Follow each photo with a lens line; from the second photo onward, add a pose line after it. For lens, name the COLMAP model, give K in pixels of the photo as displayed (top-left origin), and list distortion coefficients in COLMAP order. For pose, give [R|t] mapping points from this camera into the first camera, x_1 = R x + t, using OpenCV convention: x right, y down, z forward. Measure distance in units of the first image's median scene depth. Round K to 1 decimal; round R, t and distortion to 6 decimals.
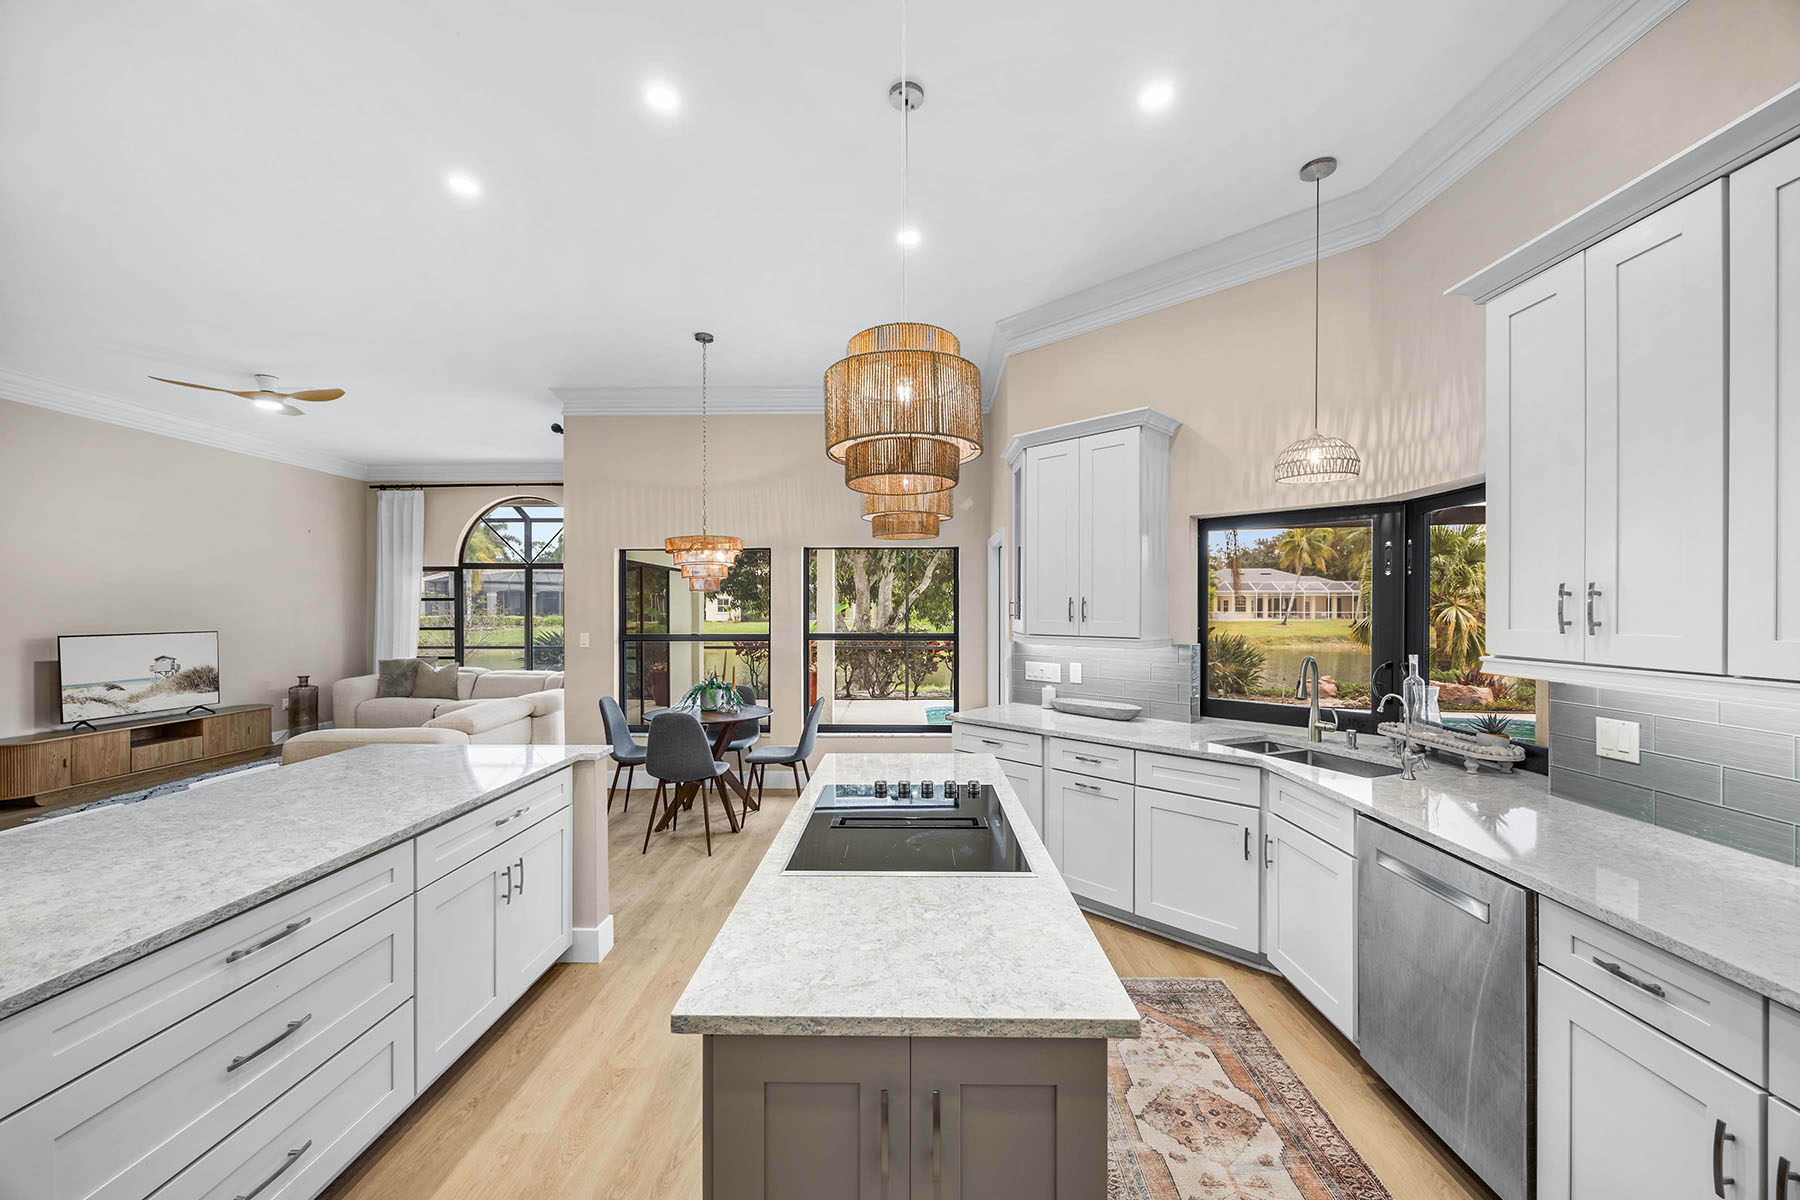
lens RADIAL K [[689.2, 0, 899.7], [0, 689.2, 608.6], [0, 0, 1]] dist [-0.002364, -0.000242]
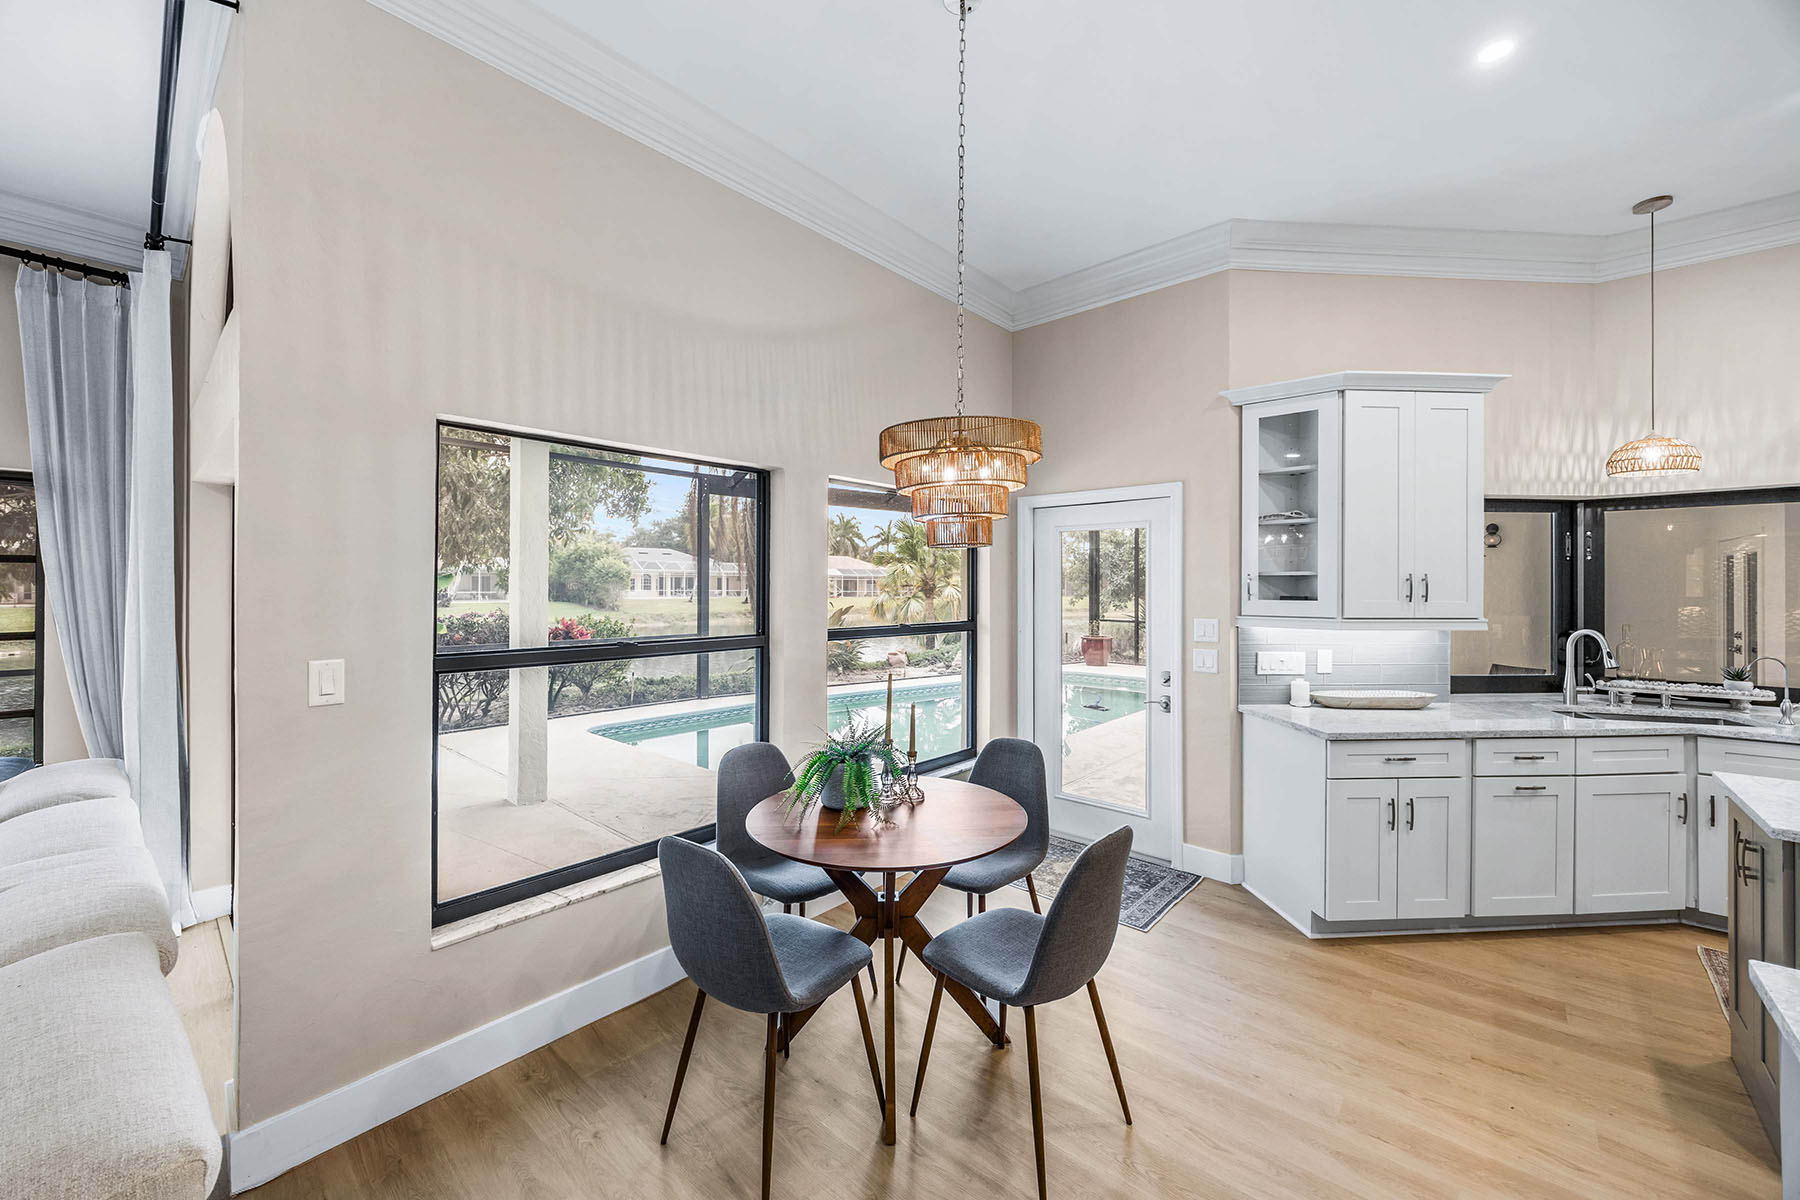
lens RADIAL K [[689.8, 0, 898.4], [0, 689.8, 581.3], [0, 0, 1]] dist [-0.001787, -0.000237]
pose [[0.652663, 0.008371, 0.757602, -0.510026], [-0.002244, 0.999956, -0.009116, 0.001450], [-0.757645, 0.004250, 0.652653, 0.570333]]
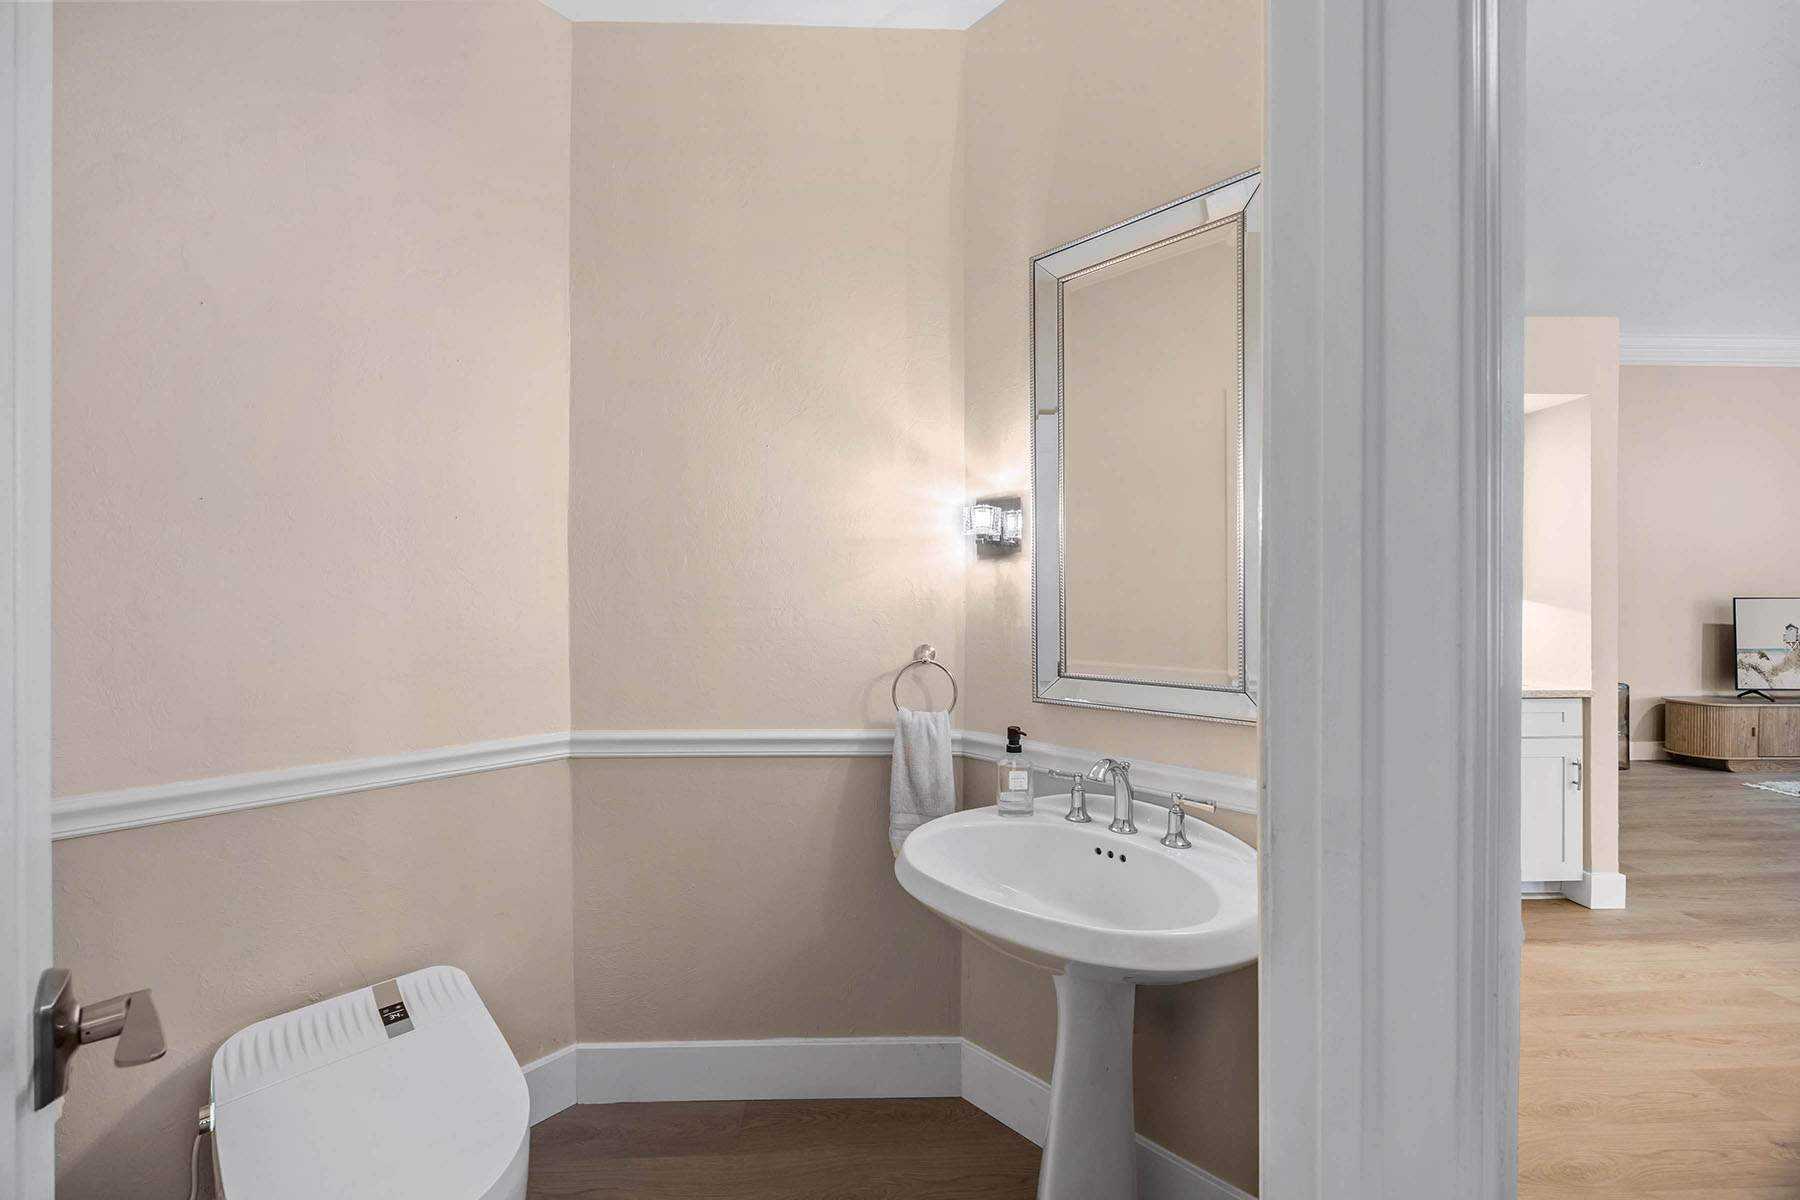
lens RADIAL K [[681.8, 0, 896.0], [0, 681.8, 597.0], [0, 0, 1]] dist [-0.002704, -0.000284]
pose [[0.043599, 0.001815, -0.999047, -0.301430], [-0.004485, 0.999989, 0.001621, 0.039186], [0.999039, 0.004410, 0.043607, -0.194272]]
